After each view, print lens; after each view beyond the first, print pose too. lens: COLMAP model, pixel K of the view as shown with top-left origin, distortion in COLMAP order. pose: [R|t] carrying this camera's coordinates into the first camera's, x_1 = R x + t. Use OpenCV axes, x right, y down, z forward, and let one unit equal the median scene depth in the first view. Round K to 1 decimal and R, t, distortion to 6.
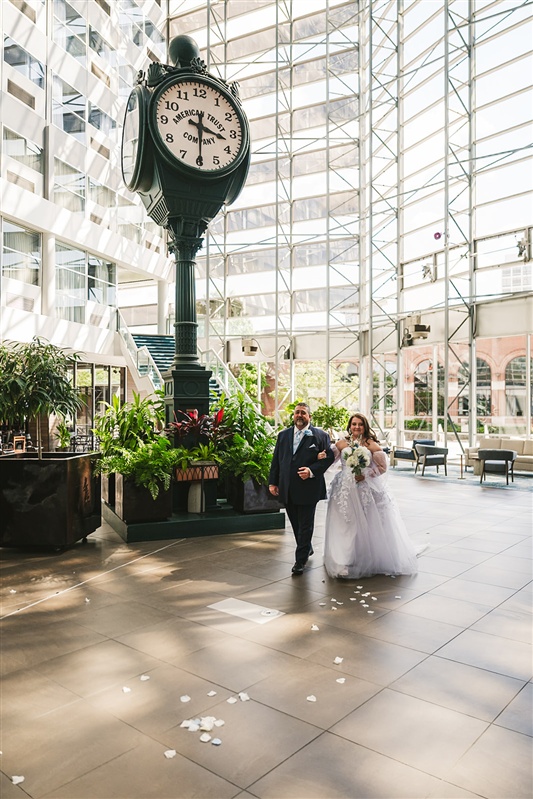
lens RADIAL K [[595.1, 0, 266.5], [0, 595.1, 399.5], [0, 0, 1]] dist [-0.004432, -0.001643]
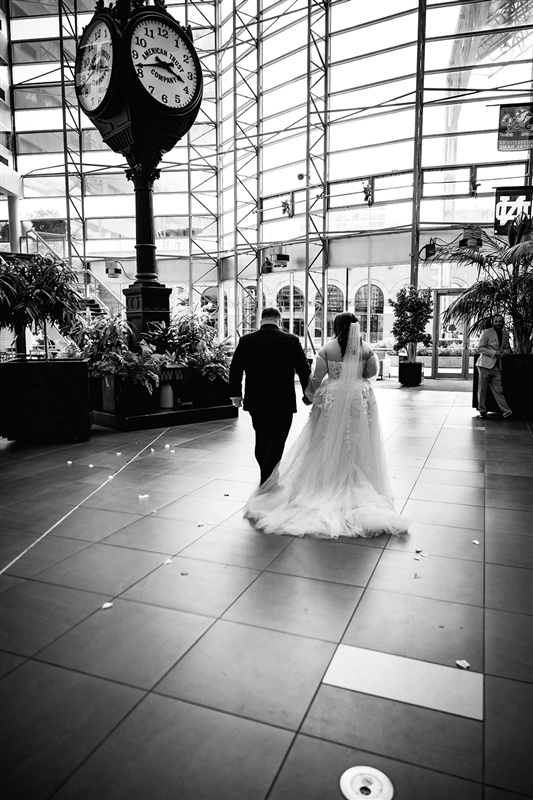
lens RADIAL K [[562.7, 0, 266.5], [0, 562.7, 400.0], [0, 0, 1]] dist [-0.001515, -0.000206]
pose [[0.947113, -0.039554, 0.318455, -0.140462], [-0.003214, 0.991156, 0.132667, 0.011217], [-0.320886, -0.126674, 0.938609, -0.063873]]
